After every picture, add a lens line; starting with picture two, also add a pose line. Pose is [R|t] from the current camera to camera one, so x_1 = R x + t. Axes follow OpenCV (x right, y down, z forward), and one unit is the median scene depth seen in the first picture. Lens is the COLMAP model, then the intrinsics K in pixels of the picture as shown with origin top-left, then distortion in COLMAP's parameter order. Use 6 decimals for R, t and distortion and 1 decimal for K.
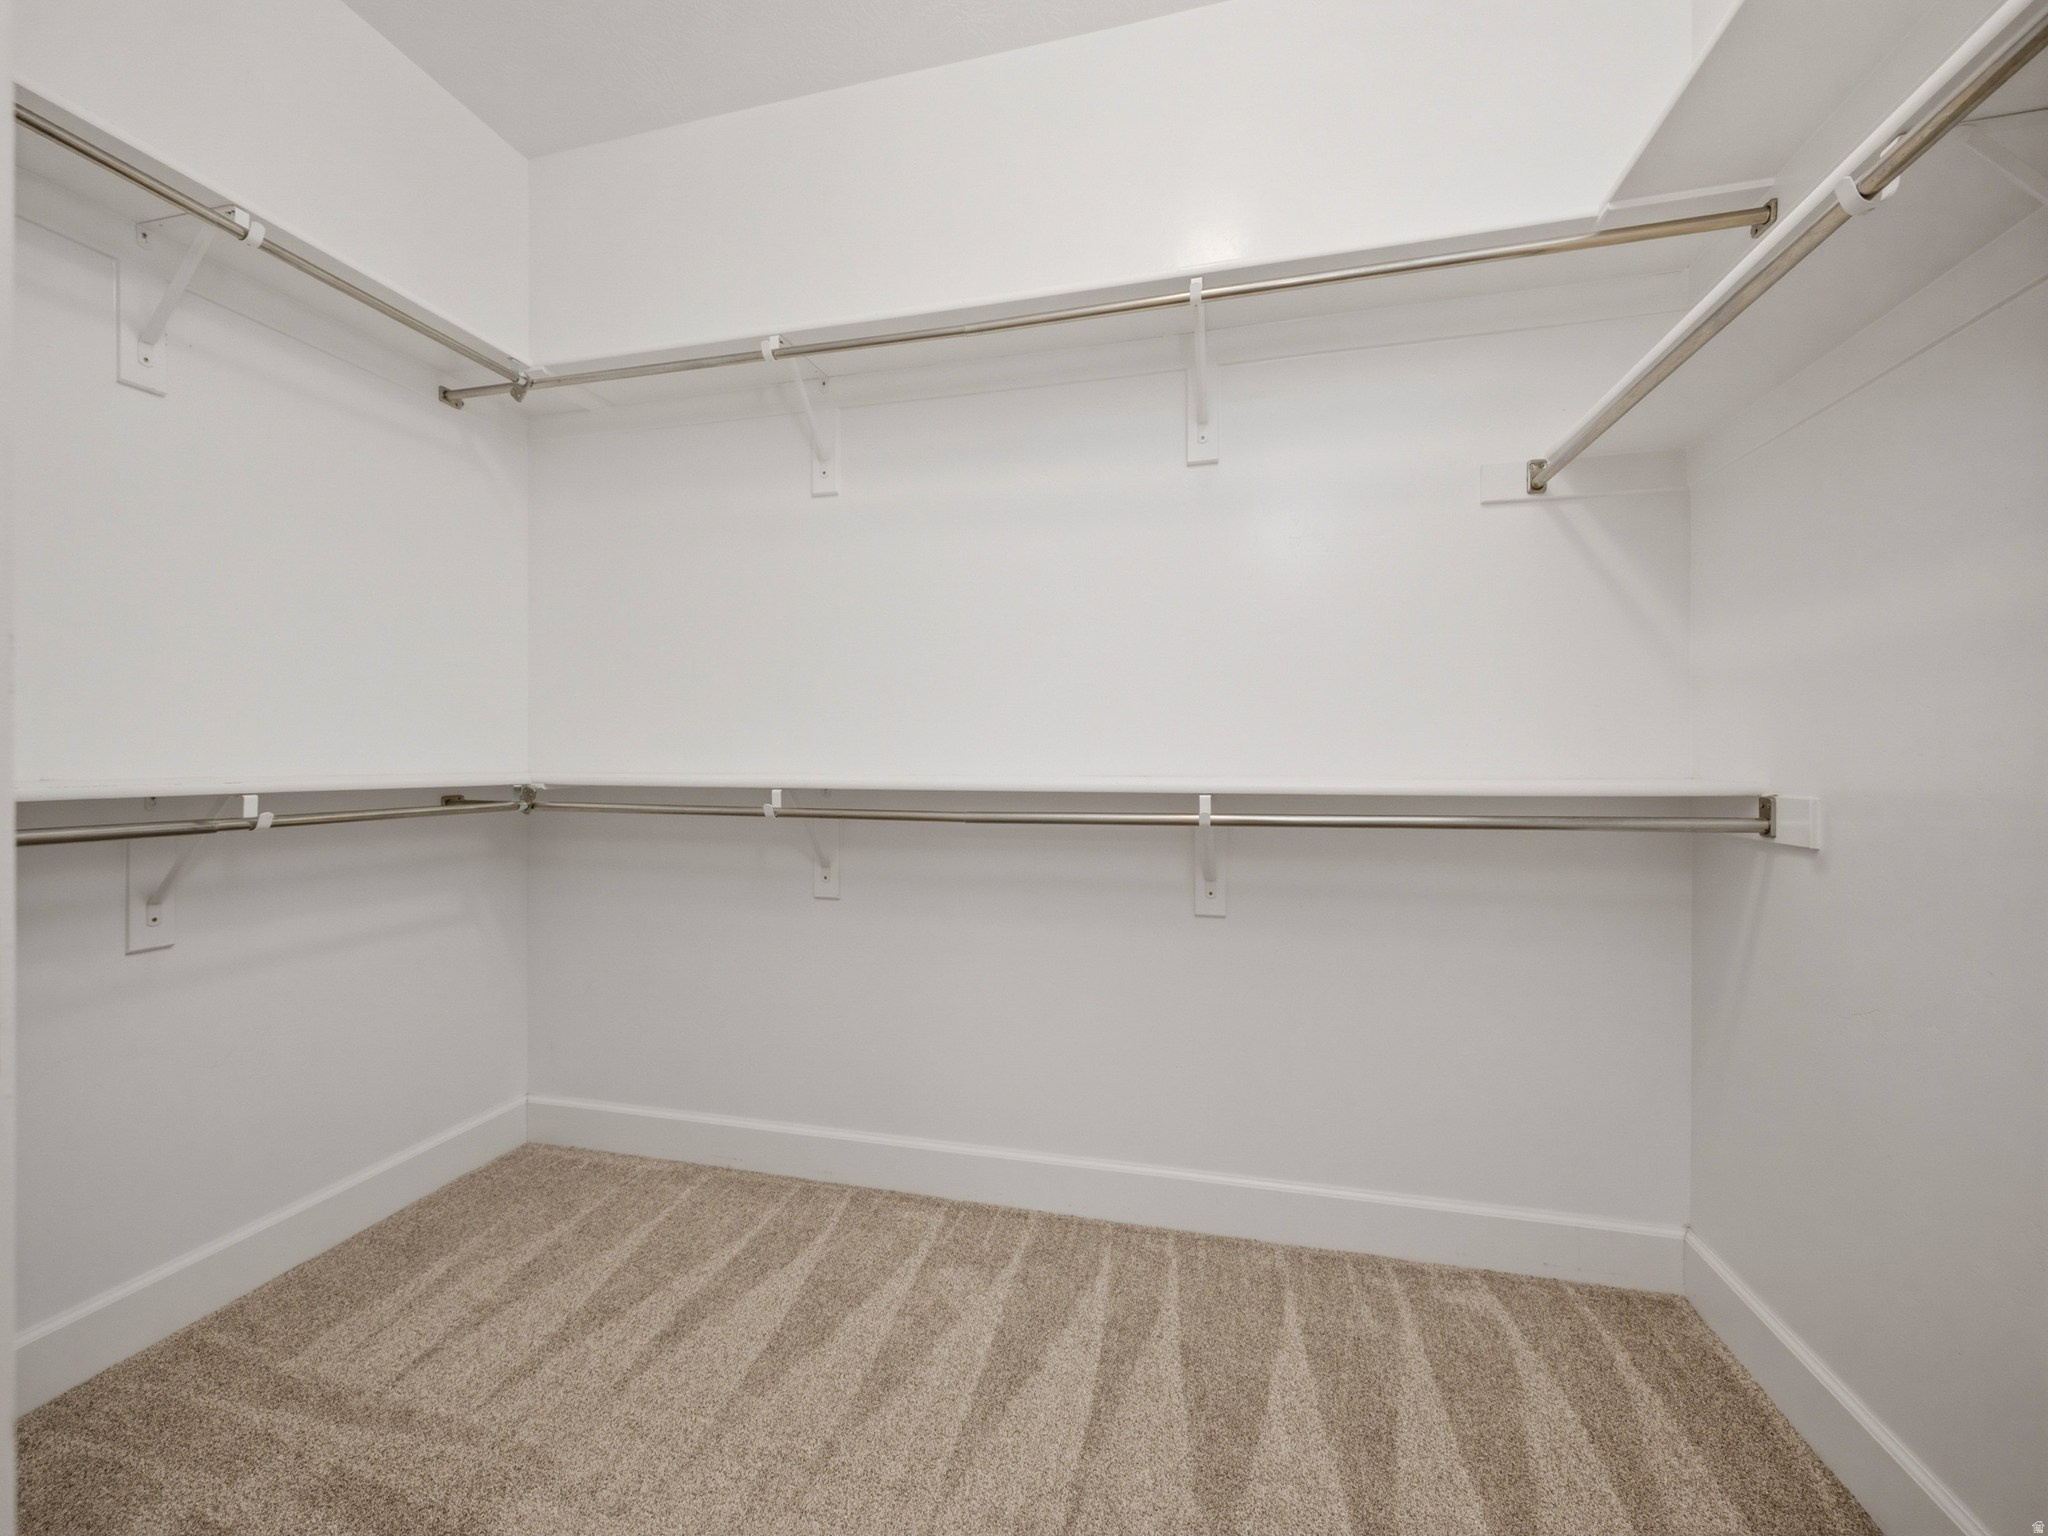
lens RADIAL K [[855.5, 0, 1005.4], [0, 855.5, 763.0], [0, 0, 1]] dist [-0.000353, -0.000136]
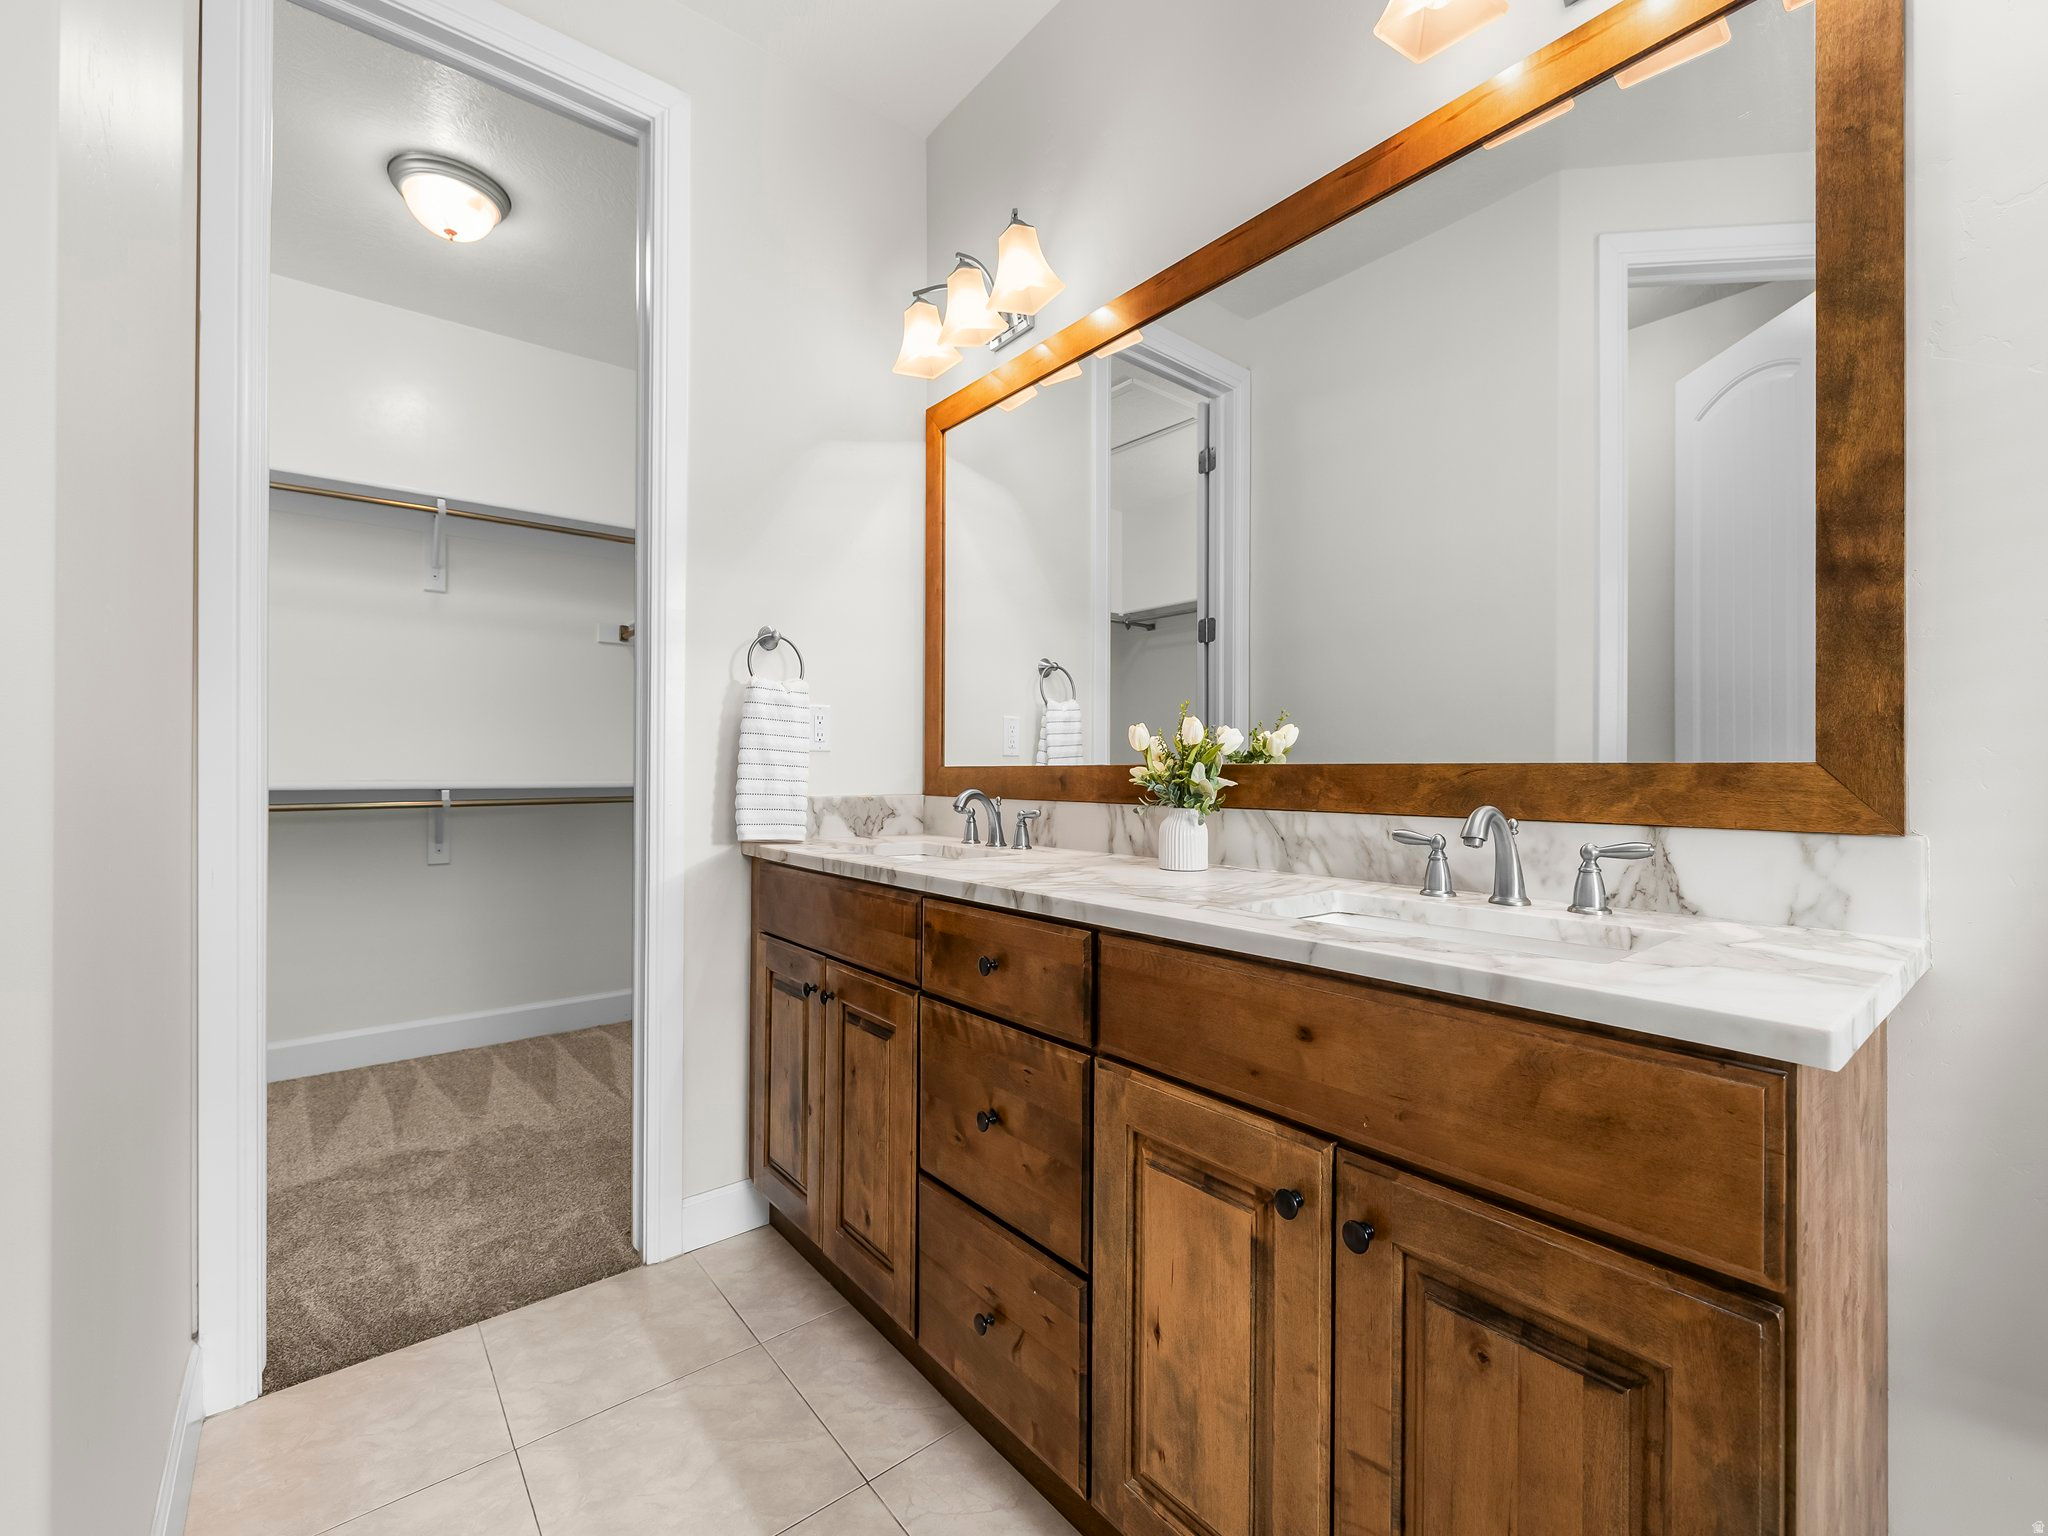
lens RADIAL K [[855.5, 0, 1006.6], [0, 855.5, 758.1], [0, 0, 1]] dist [-0.000353, -0.000136]
pose [[0.596815, 0.007528, 0.802344, -0.507400], [0.000644, 0.999951, -0.009861, -0.011508], [-0.802379, 0.006401, 0.596781, -1.020618]]
